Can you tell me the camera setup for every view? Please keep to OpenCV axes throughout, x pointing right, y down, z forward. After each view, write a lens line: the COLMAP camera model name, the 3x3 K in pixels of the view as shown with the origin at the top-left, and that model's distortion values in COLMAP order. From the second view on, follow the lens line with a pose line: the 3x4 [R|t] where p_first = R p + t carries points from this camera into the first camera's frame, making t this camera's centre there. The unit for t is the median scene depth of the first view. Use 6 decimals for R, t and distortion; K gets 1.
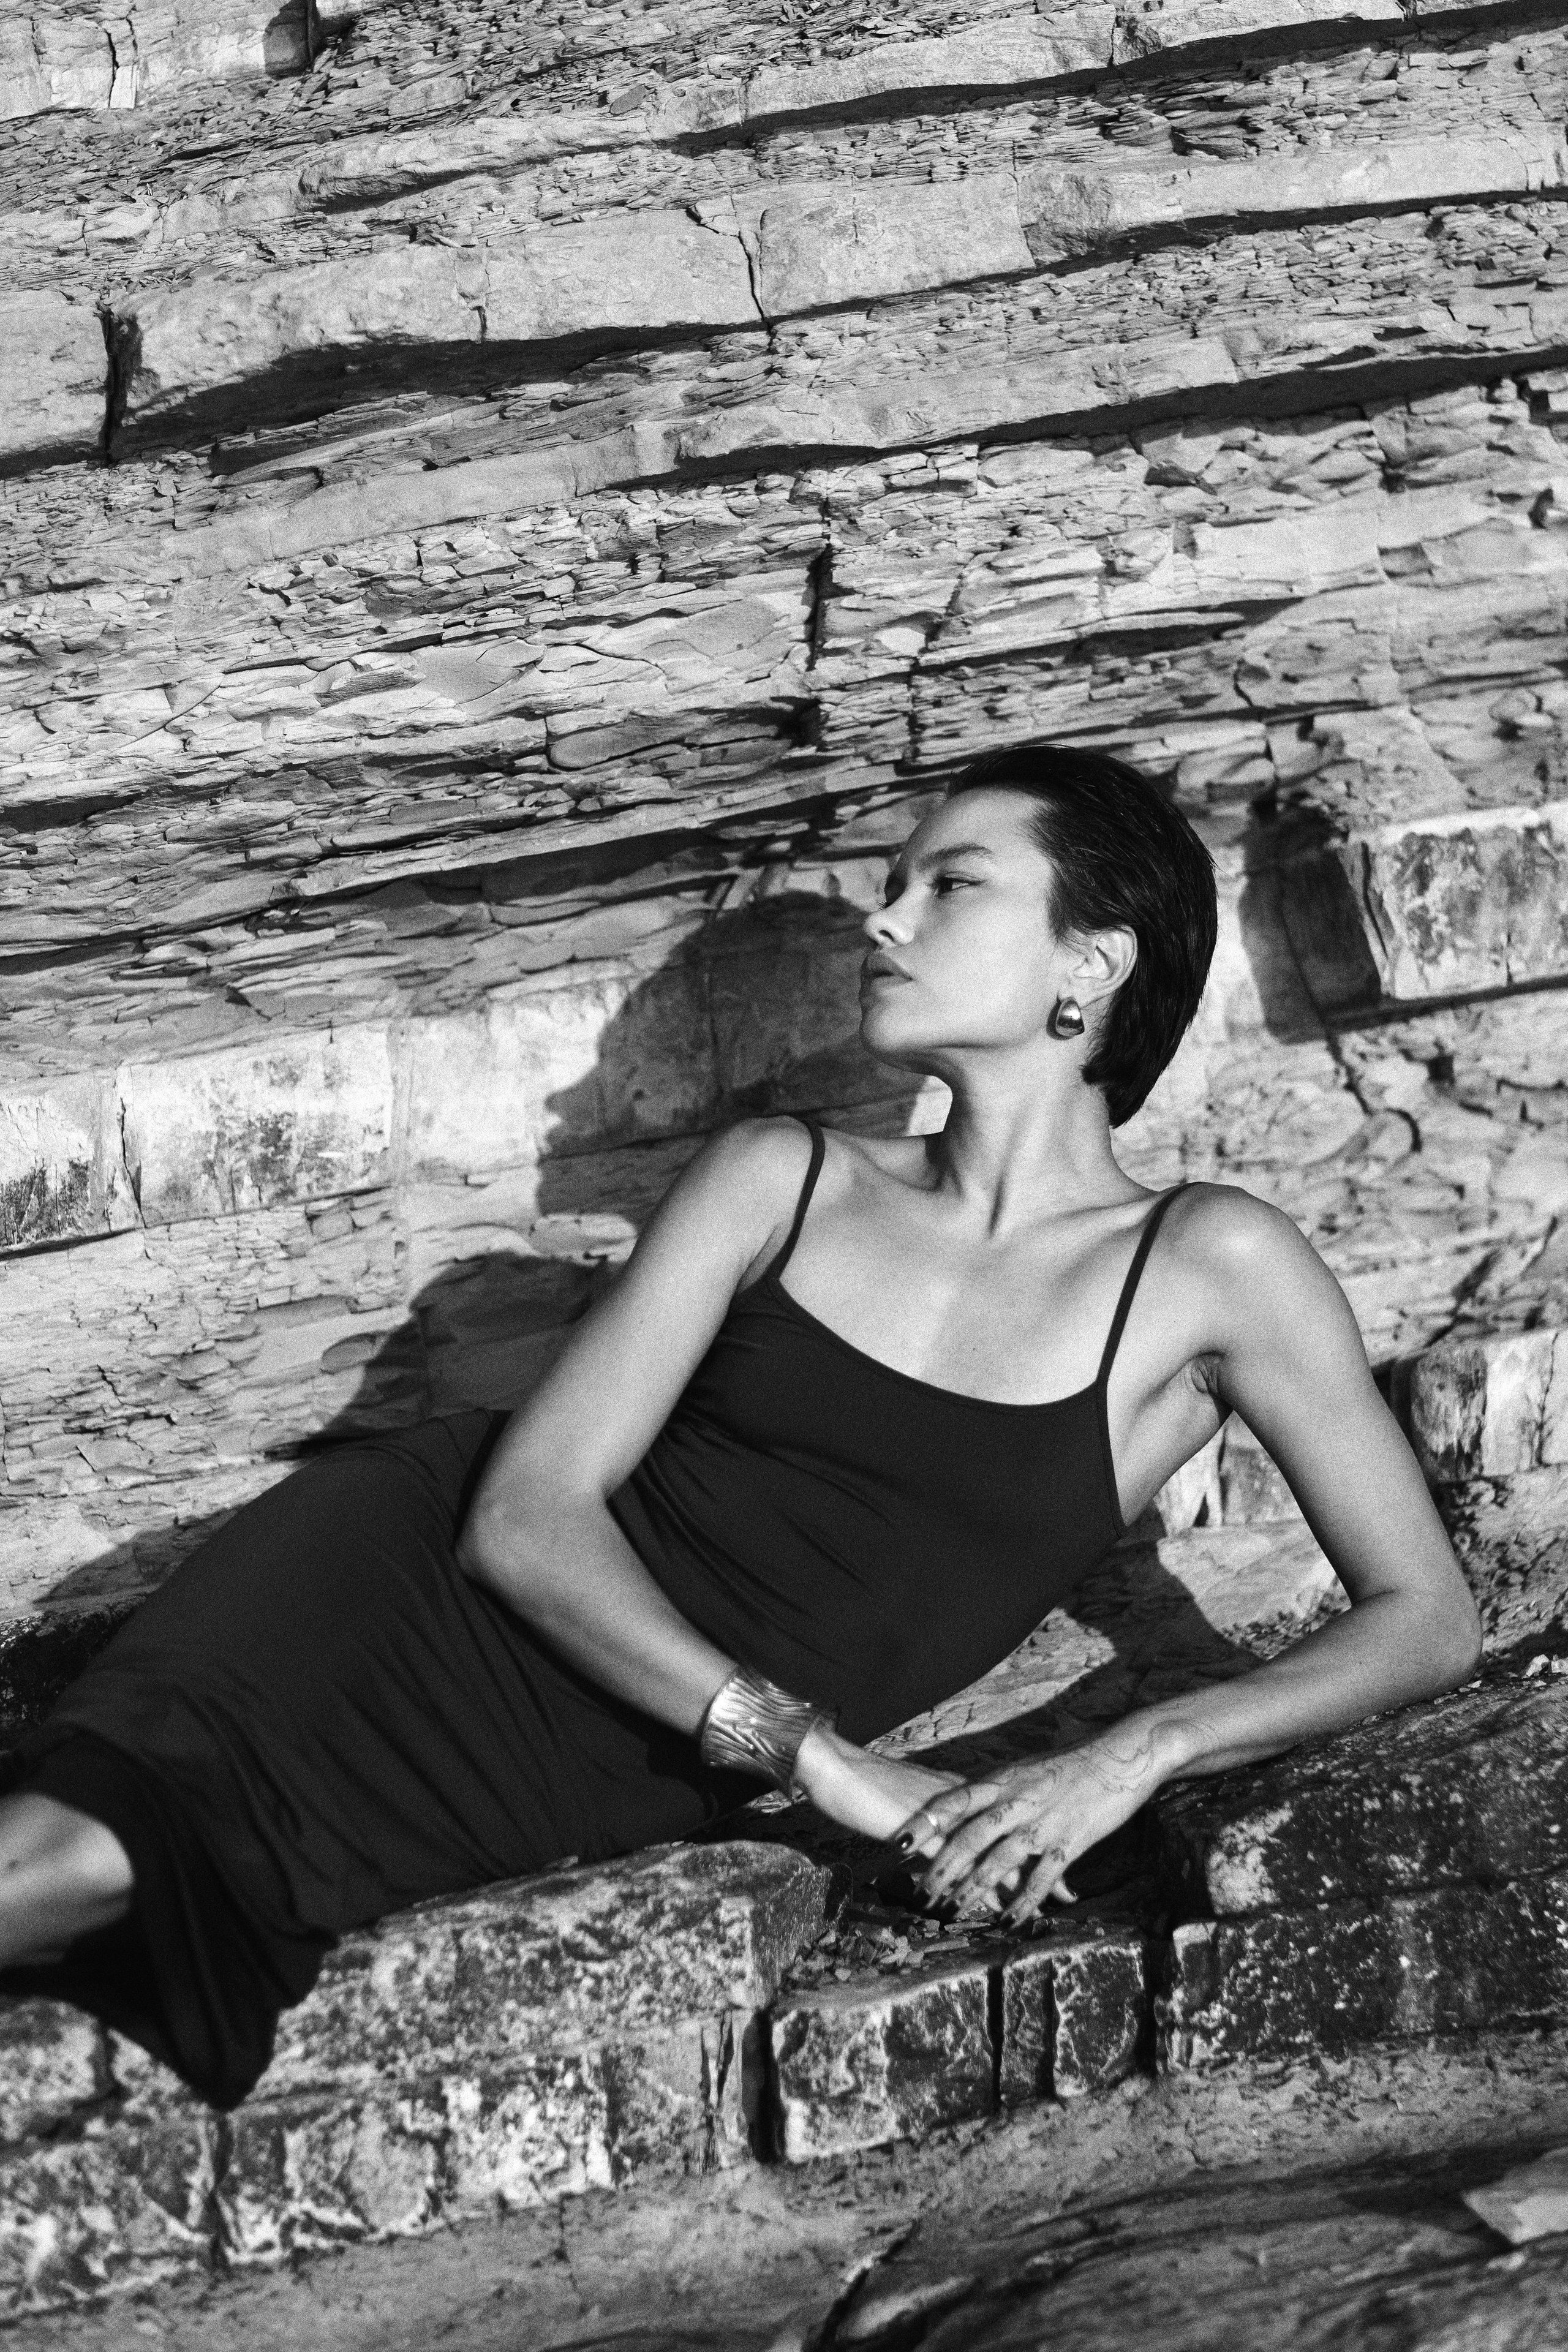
lens RADIAL K [[5570.7, 0, 784.0], [0, 5570.7, 1176.0], [0, 0, 1]] dist [-0.115219, 1.671528]
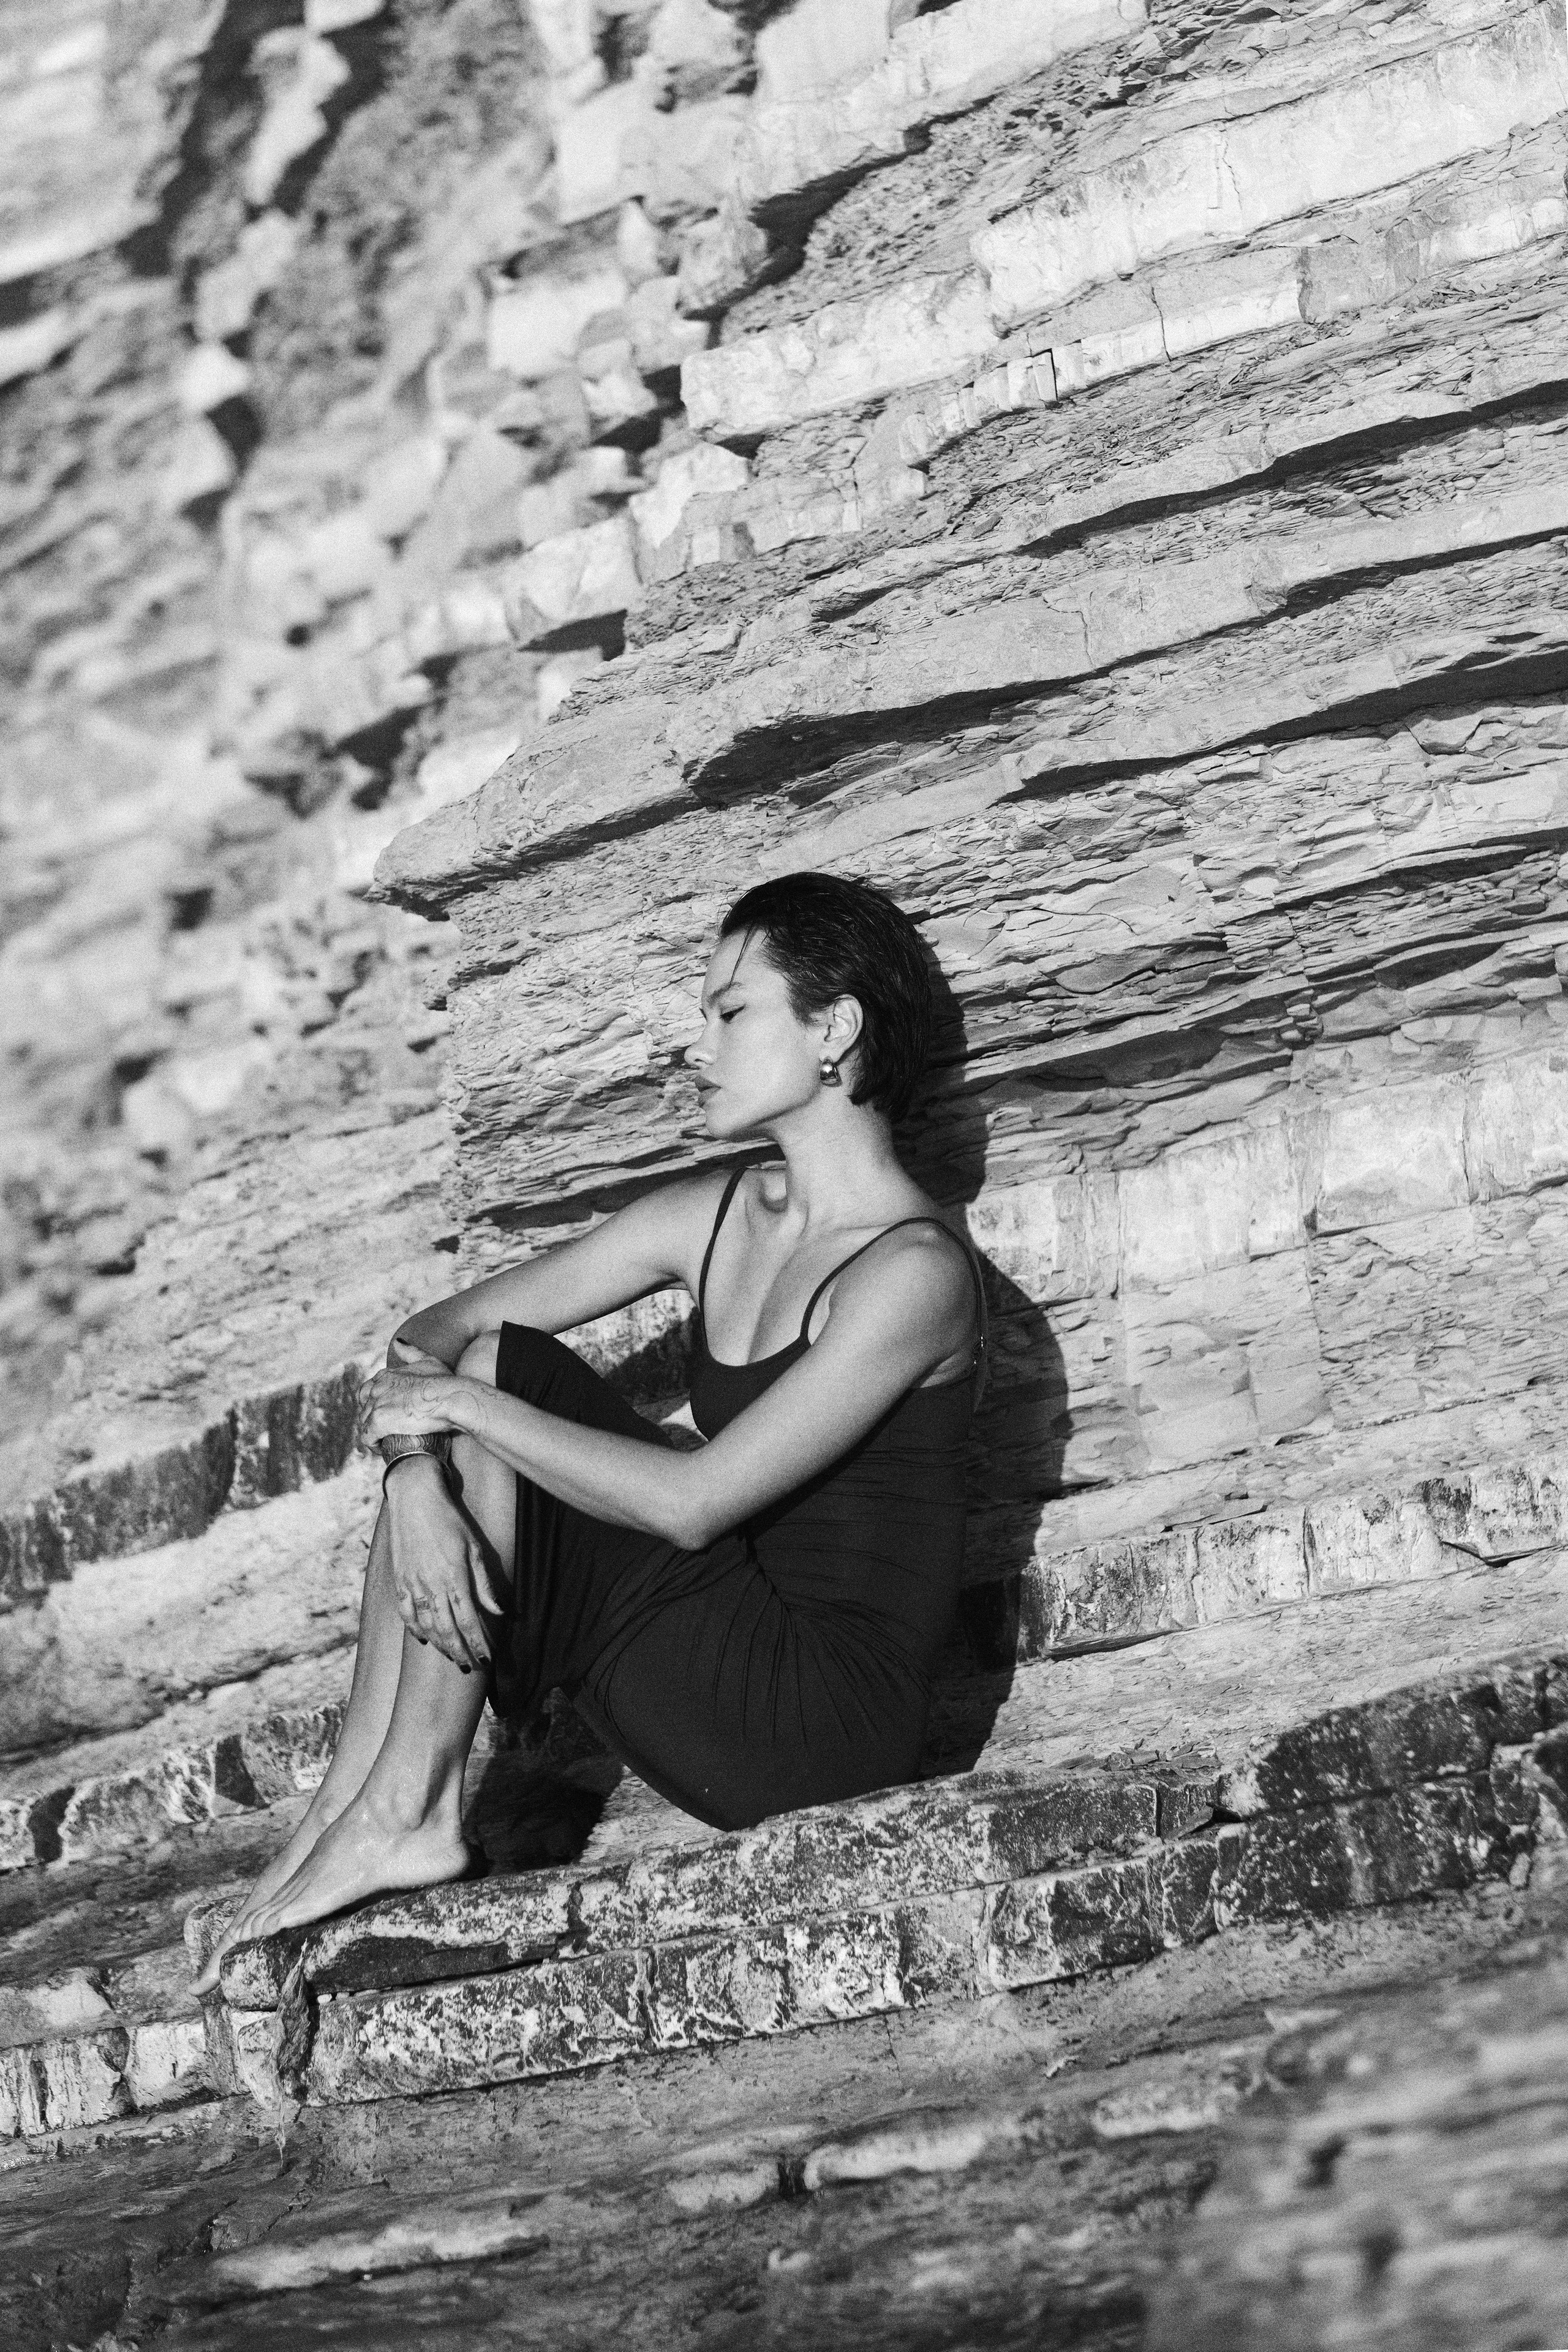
lens RADIAL K [[5570.7, 0, 784.0], [0, 5570.7, 1176.0], [0, 0, 1]] dist [-0.115219, 1.671528]
pose [[0.865265, -0.047585, -0.499052, 0.668721], [0.043031, 0.998861, -0.020635, -0.003690], [0.499465, -0.003620, 0.866326, -0.258175]]
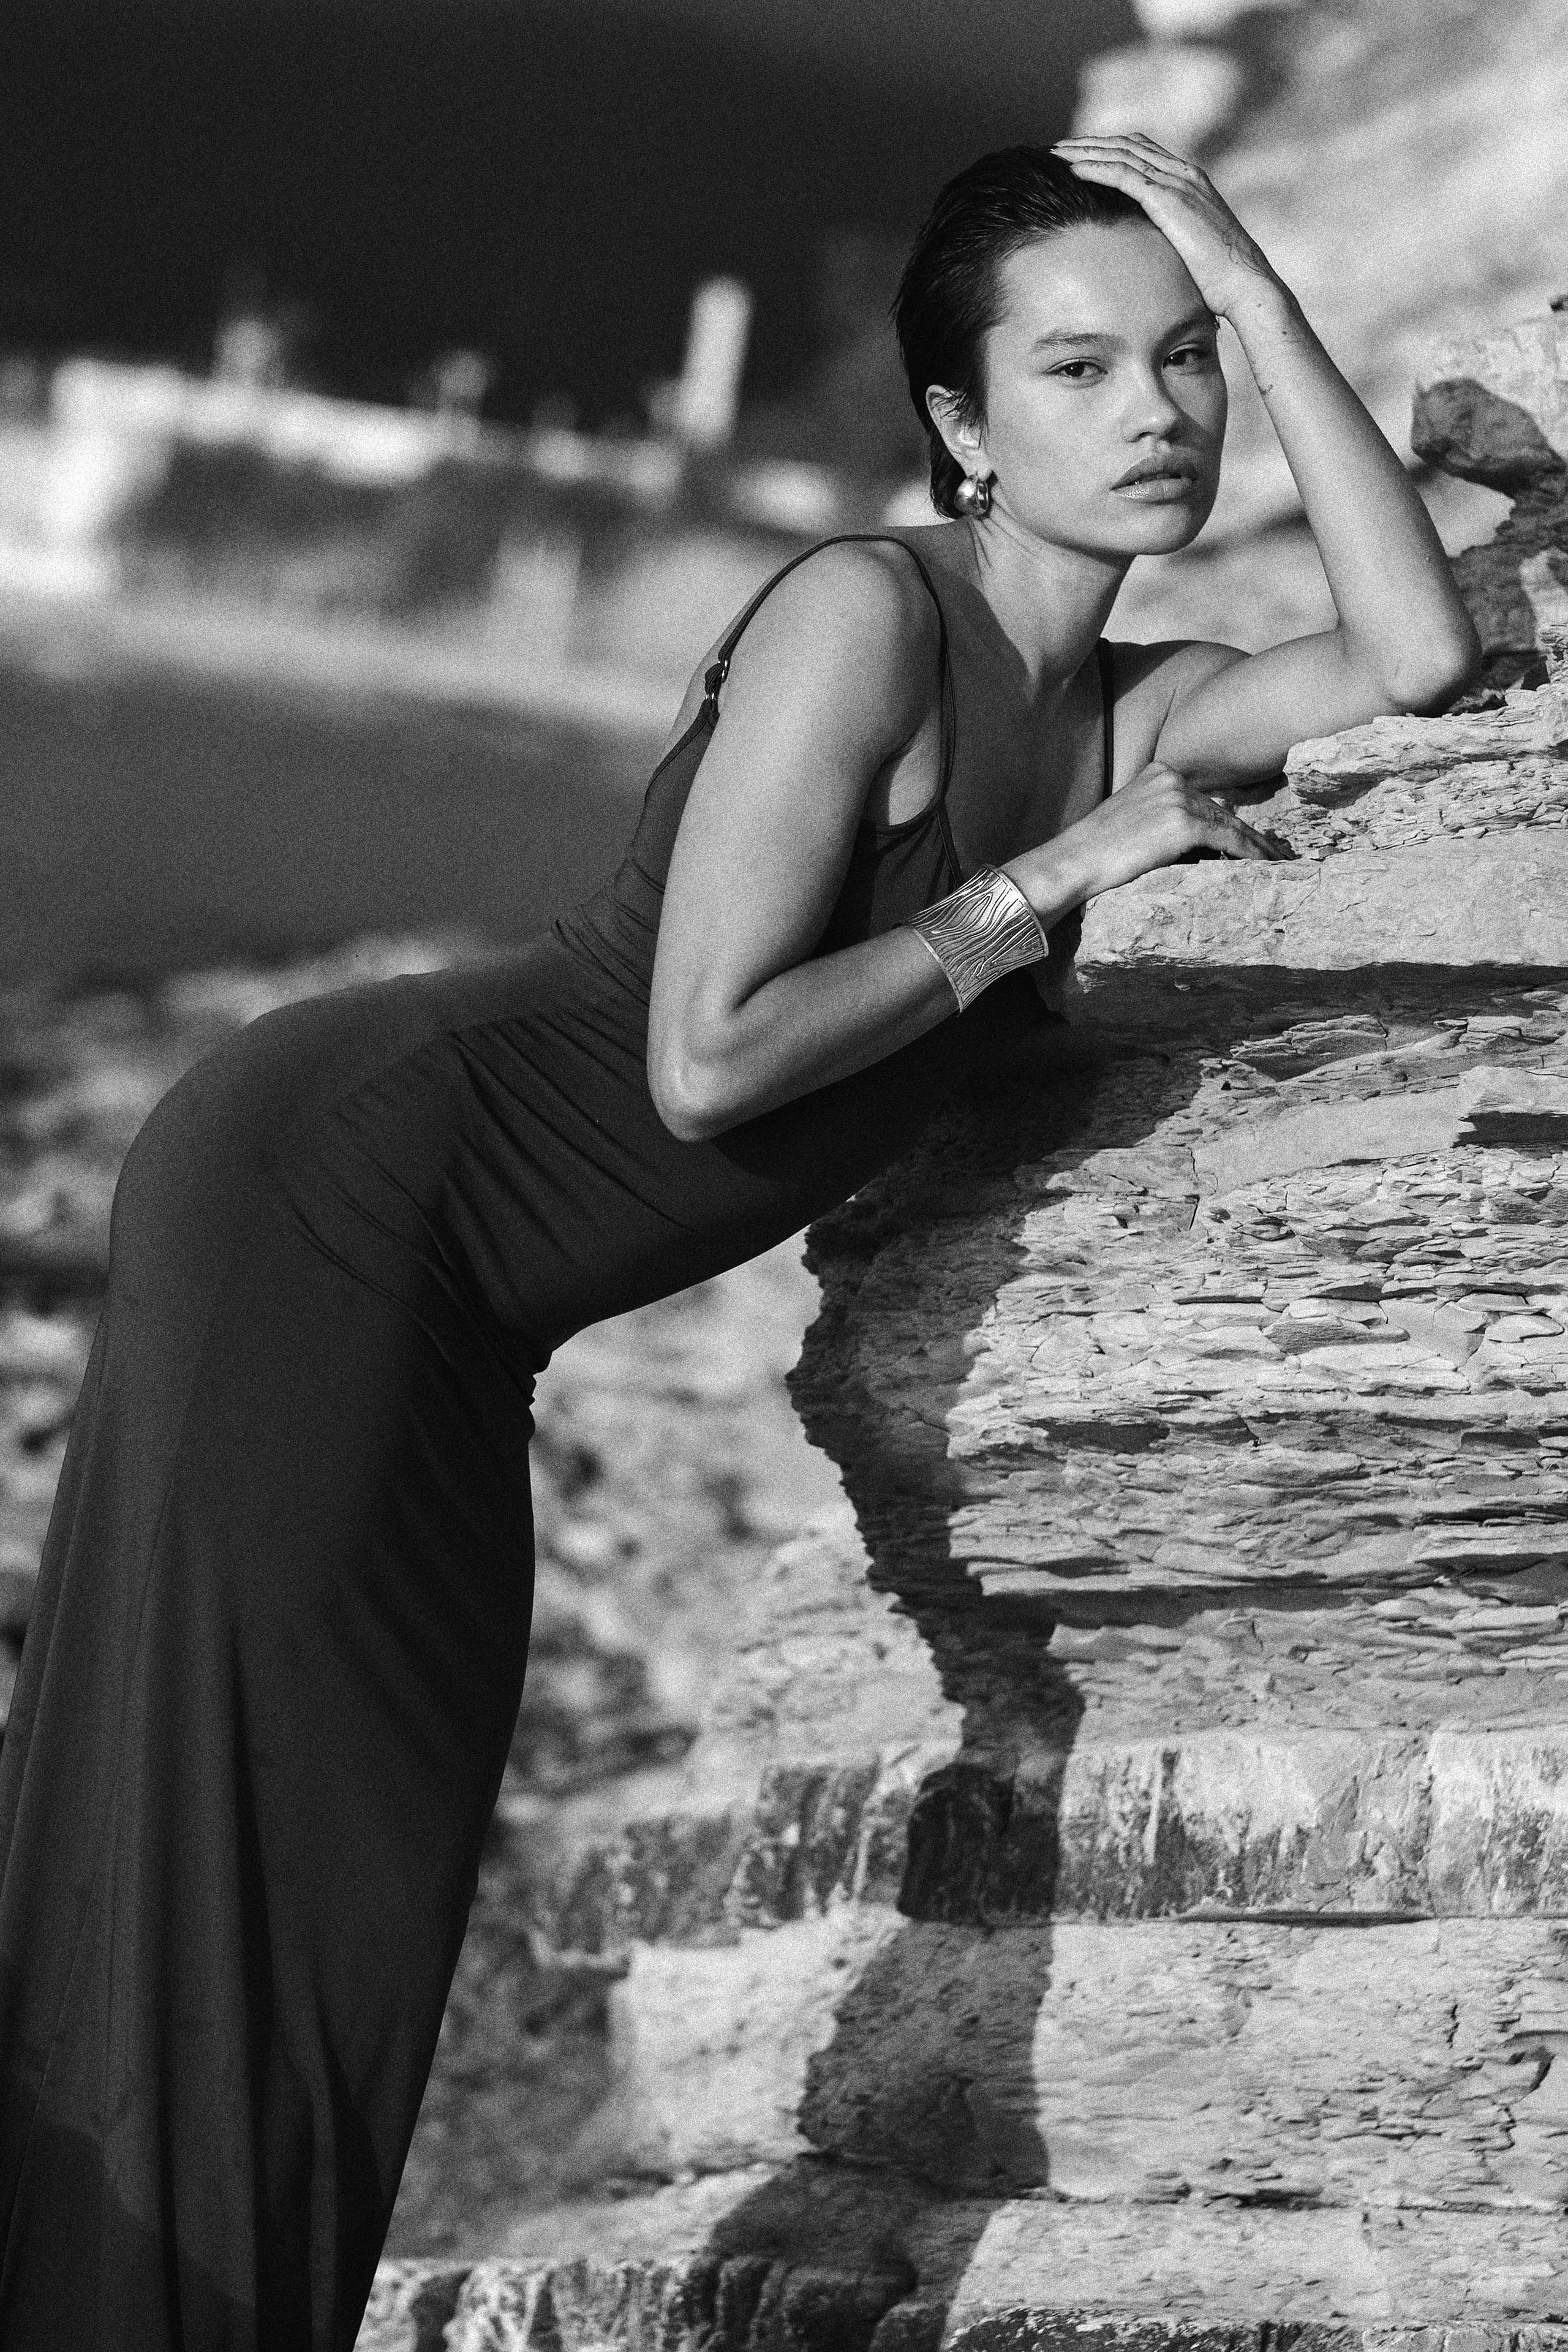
lens RADIAL K [[7943.8, 0, 784.0], [0, 7943.8, 1176.0], [0, 0, 1]] dist [-0.231084, -1.129222]
pose [[0.646044, 0.095322, -0.757325, 0.918646], [-0.143542, 0.989642, 0.002114, -0.115059], [0.749682, 0.107342, 0.653035, 0.116432]]
